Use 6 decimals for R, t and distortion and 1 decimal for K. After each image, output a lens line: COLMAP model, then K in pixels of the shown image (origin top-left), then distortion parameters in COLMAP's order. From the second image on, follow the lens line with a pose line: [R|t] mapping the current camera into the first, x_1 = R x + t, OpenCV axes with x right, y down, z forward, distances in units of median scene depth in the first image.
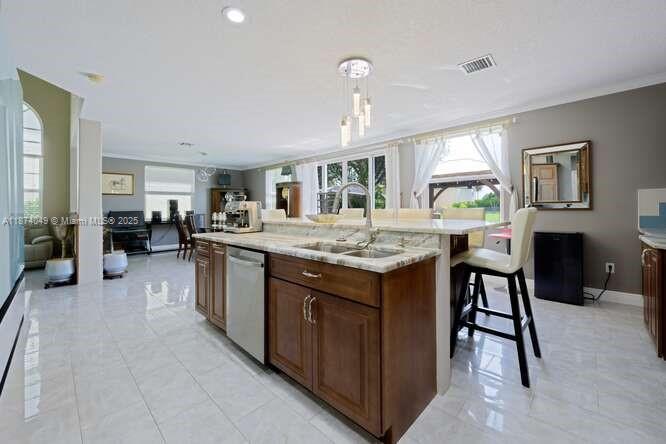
lens RADIAL K [[274.5, 0, 334.4], [0, 274.5, 204.5], [0, 0, 1]] dist [0.000419, 0.000166]
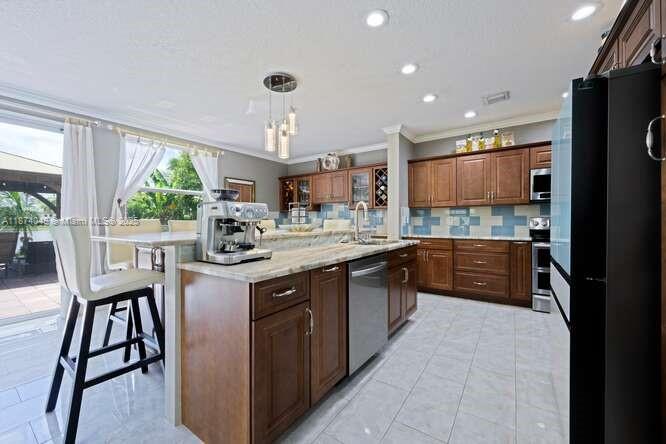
lens RADIAL K [[266.3, 0, 333.0], [0, 266.3, 222.0], [0, 0, 1]] dist [-0.000744, 0.000019]
pose [[-0.165050, 0.003911, 0.986277, -0.983226], [-0.006617, 0.999965, -0.005072, 0.031045], [-0.986263, -0.007363, -0.165018, 1.009887]]
